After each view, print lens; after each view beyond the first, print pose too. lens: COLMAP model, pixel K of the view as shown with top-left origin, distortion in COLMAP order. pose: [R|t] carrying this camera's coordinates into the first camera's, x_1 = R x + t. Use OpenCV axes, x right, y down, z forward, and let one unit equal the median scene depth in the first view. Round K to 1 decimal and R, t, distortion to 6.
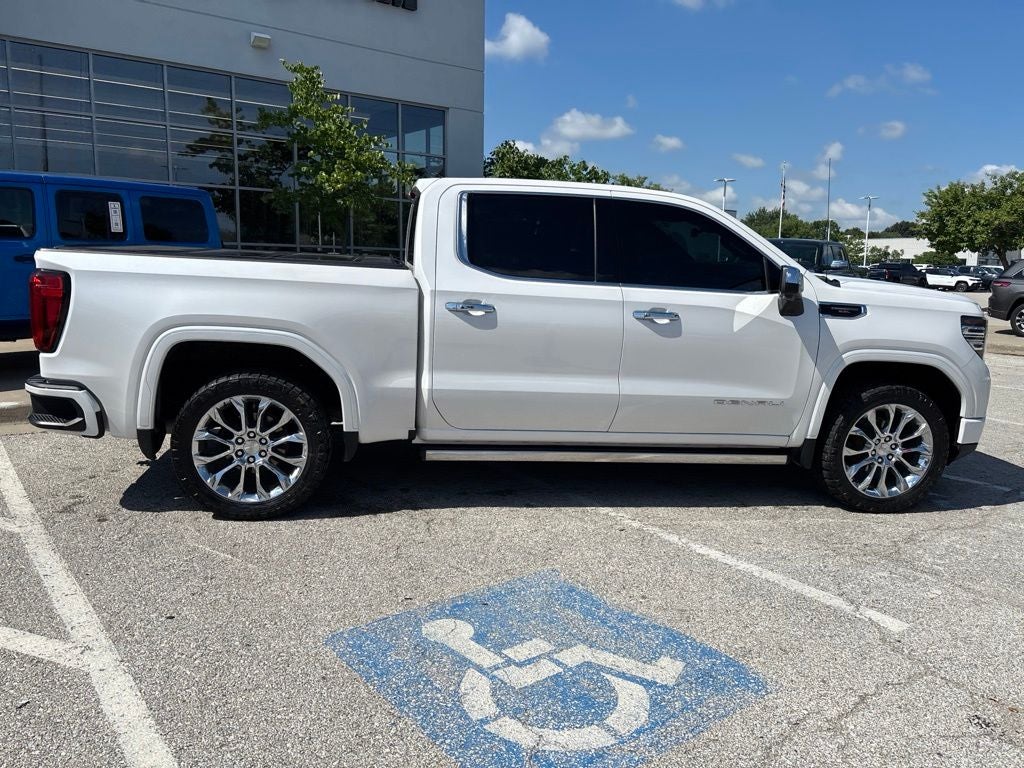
lens RADIAL K [[779.3, 0, 504.7], [0, 779.3, 377.8], [0, 0, 1]] dist [0.045585, -0.052777]
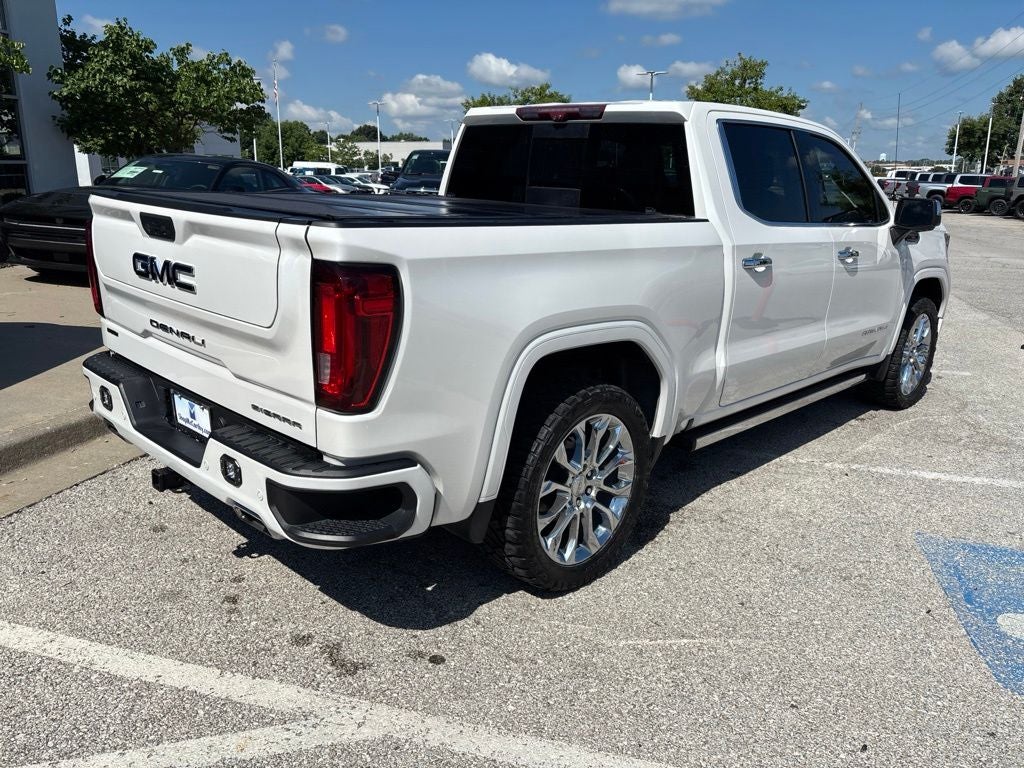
lens RADIAL K [[779.3, 0, 506.5], [0, 779.3, 377.2], [0, 0, 1]] dist [0.045585, -0.052777]
pose [[0.797850, -0.167879, 0.579009, -0.731567], [0.098243, 0.983812, 0.149874, -0.116301], [-0.594797, -0.062693, 0.801428, 0.450369]]
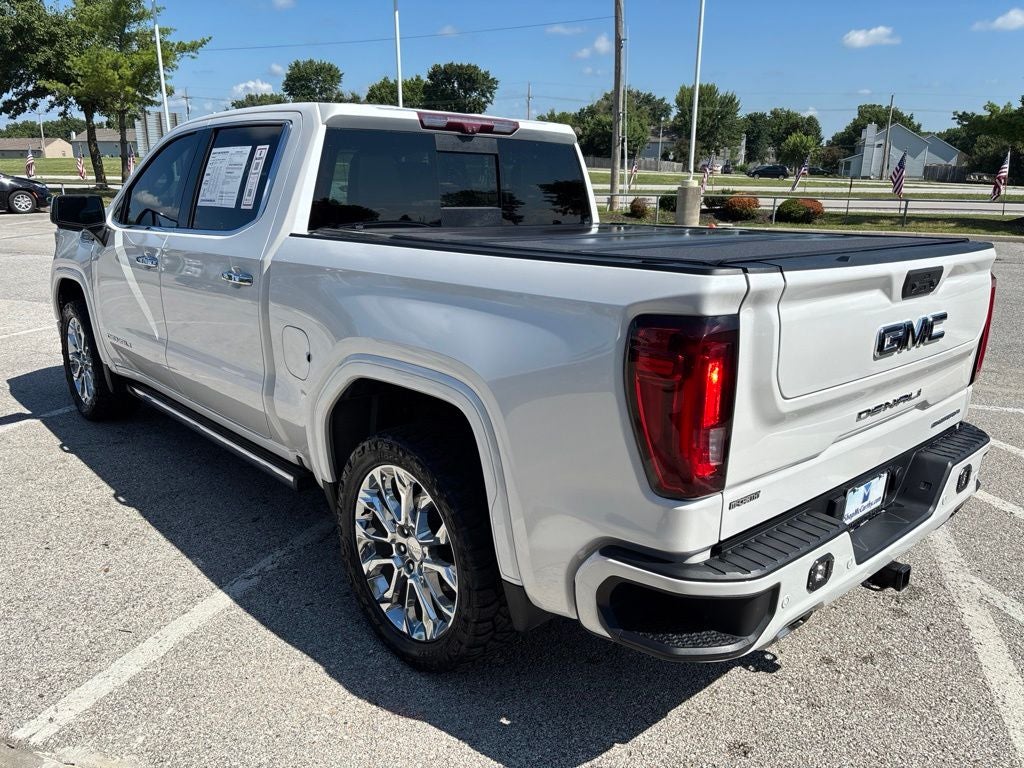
lens RADIAL K [[779.3, 0, 515.2], [0, 779.3, 387.1], [0, 0, 1]] dist [0.045585, -0.052777]
pose [[-0.557194, -0.258869, 0.789000, -0.845317], [0.100842, 0.922038, 0.373733, -0.314364], [-0.824236, 0.287806, -0.487650, 1.551211]]
